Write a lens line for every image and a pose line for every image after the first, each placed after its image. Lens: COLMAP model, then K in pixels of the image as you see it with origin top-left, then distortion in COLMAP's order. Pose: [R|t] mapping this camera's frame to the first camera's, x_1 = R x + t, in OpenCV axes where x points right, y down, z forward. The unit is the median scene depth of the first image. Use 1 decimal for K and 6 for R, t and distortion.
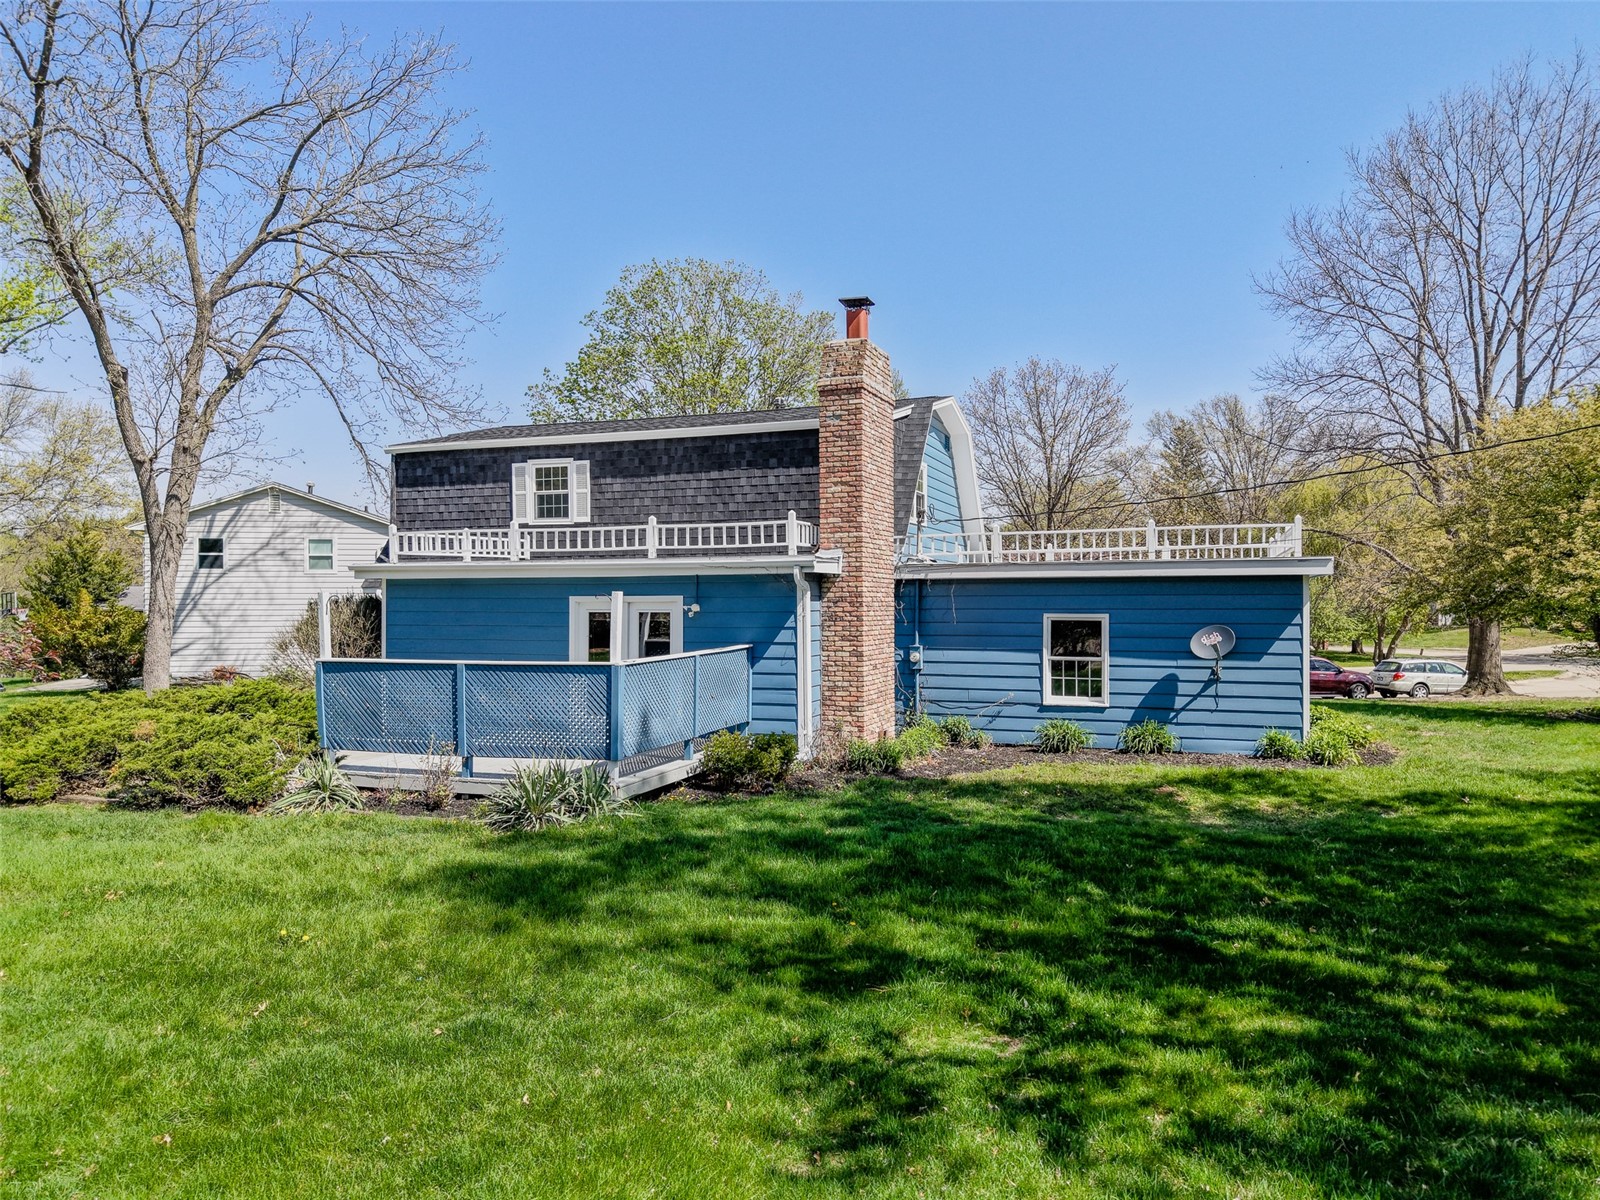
lens RADIAL K [[1063.4, 0, 790.7], [0, 1063.4, 611.0], [0, 0, 1]] dist [0.034823, -0.051771]
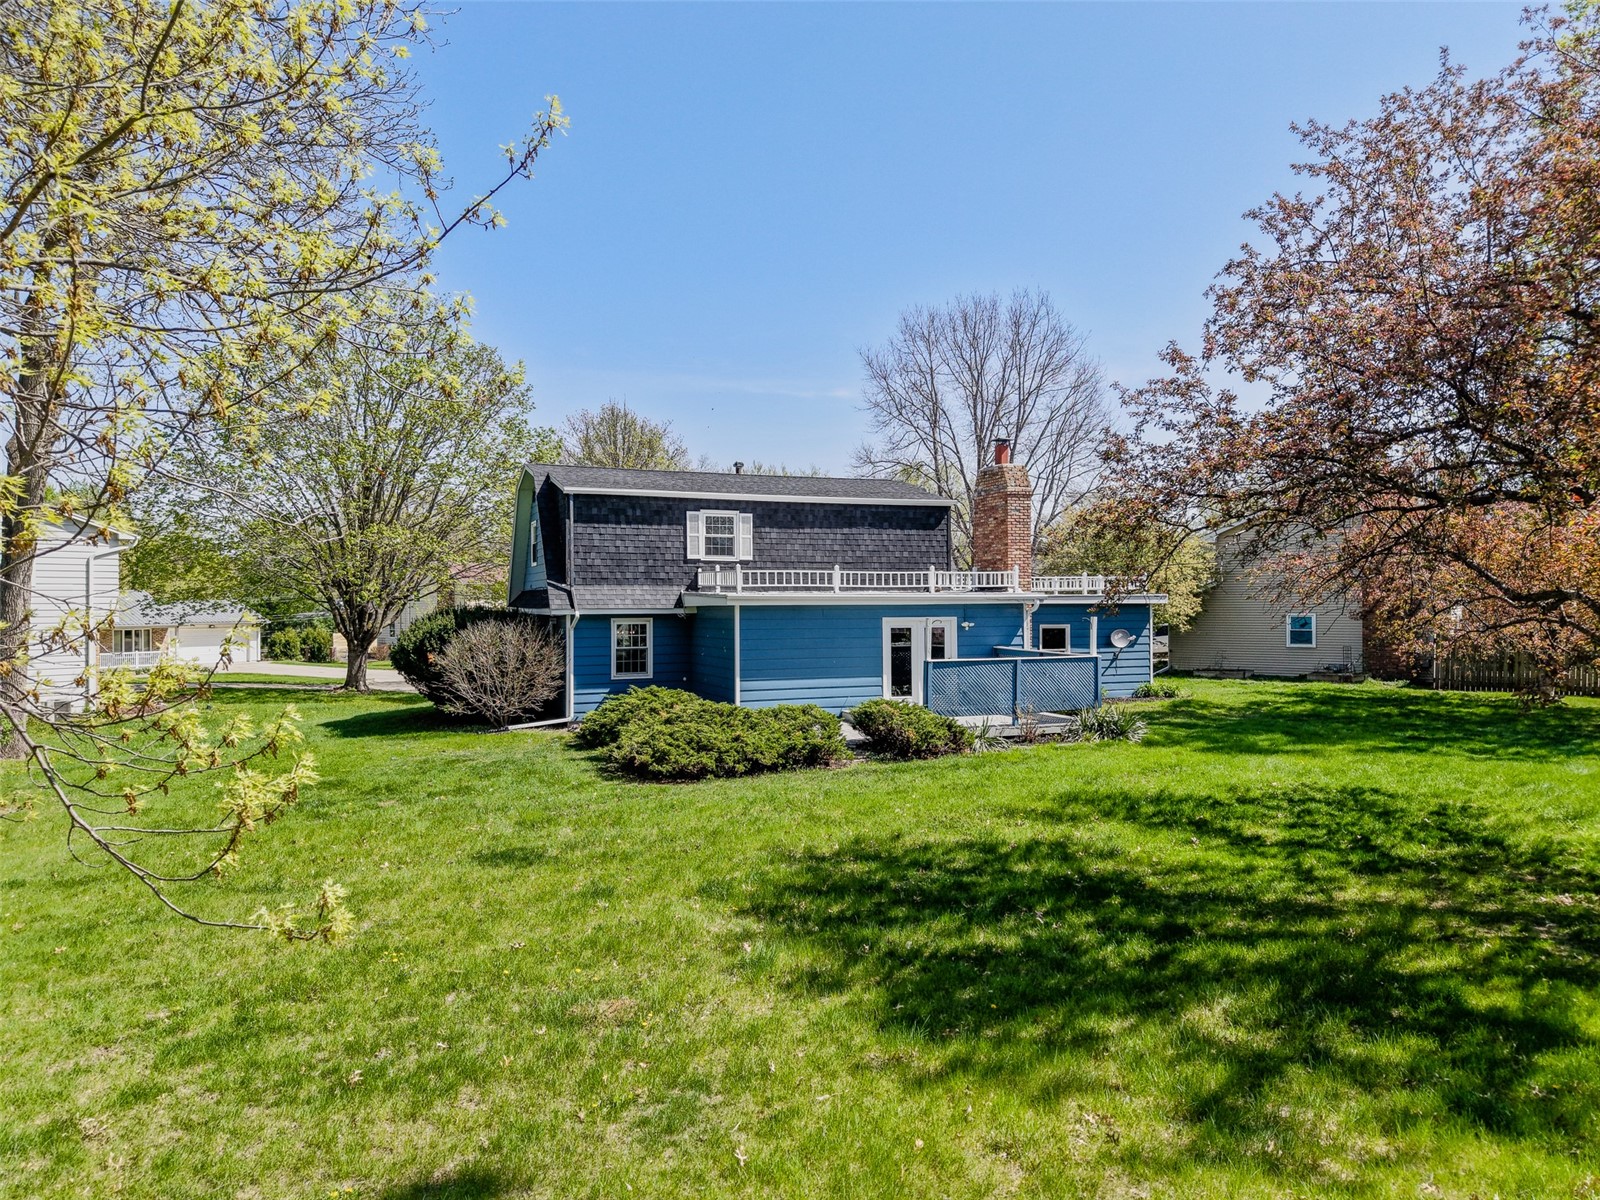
lens RADIAL K [[1063.4, 0, 795.2], [0, 1063.4, 592.2], [0, 0, 1]] dist [0.034823, -0.051771]
pose [[0.747121, 0.005817, 0.664663, -1.038056], [0.009801, 0.999757, -0.019767, -0.017017], [-0.664616, 0.021283, 0.746882, -0.022963]]
